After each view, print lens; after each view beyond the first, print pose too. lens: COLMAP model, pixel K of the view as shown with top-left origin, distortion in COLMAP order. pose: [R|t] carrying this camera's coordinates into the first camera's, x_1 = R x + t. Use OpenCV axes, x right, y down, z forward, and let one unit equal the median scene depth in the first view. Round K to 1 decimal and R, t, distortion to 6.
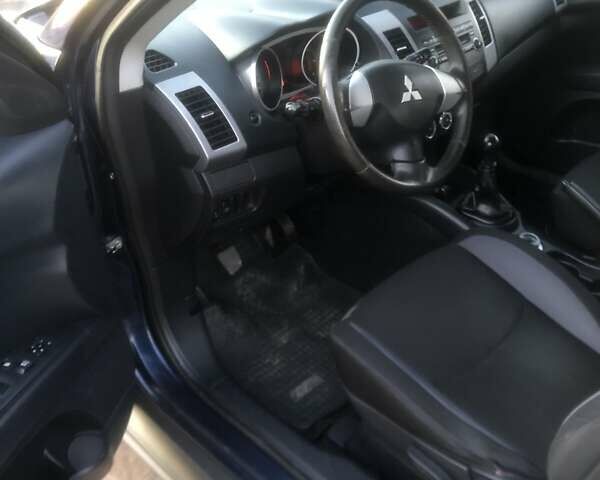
lens RADIAL K [[670.0, 0, 300.0], [0, 670.0, 240.0], [0, 0, 1]] dist [0.014151, 0.016748]
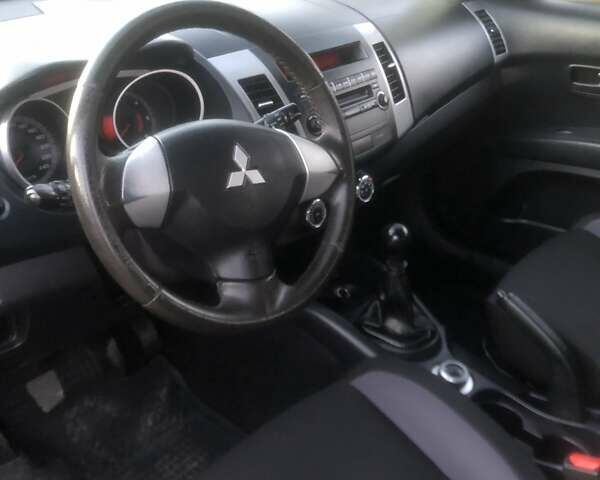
lens RADIAL K [[669.3, 0, 308.4], [0, 669.3, 237.9], [0, 0, 1]] dist [0.148689, -0.381020]
pose [[0.998523, 0.009776, 0.053451, 0.146573], [-0.005470, 0.996770, -0.080120, -0.082461], [-0.054061, 0.079709, 0.995351, 0.283798]]
